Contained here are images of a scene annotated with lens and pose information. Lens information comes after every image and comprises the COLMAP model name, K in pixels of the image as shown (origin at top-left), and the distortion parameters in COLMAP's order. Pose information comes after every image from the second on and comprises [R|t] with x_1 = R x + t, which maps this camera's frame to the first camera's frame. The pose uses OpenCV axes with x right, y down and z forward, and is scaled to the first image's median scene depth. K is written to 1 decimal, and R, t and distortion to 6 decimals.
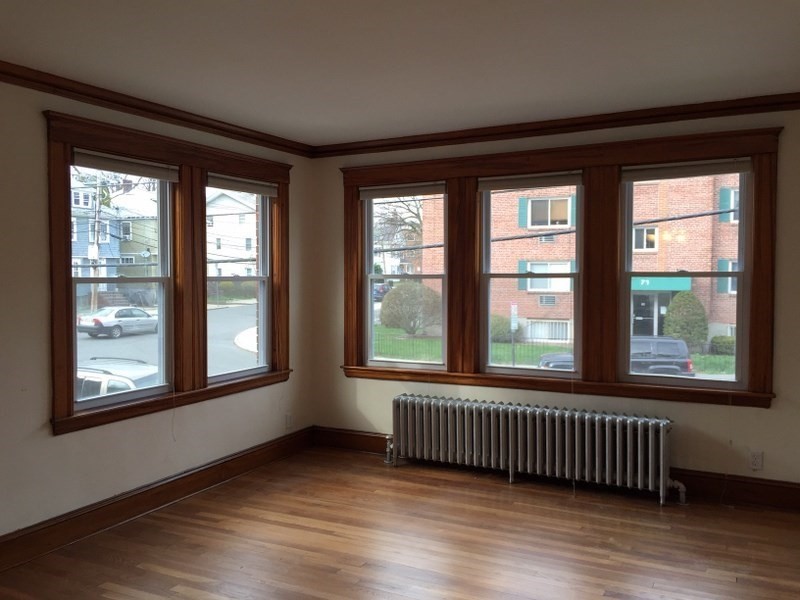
lens RADIAL K [[692.9, 0, 401.0], [0, 692.9, 303.5], [0, 0, 1]] dist [0.079095, -0.086186]
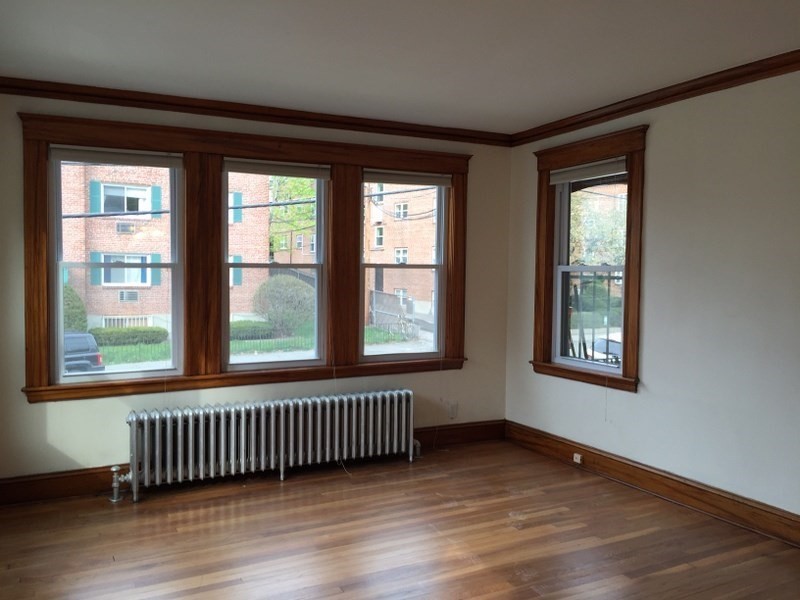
lens RADIAL K [[692.9, 0, 401.6], [0, 692.9, 300.1], [0, 0, 1]] dist [0.079095, -0.086186]
pose [[0.581823, -0.031193, 0.812717, -0.504953], [0.026653, 0.999459, 0.019280, -0.006078], [-0.812878, 0.010443, 0.582340, 0.290072]]
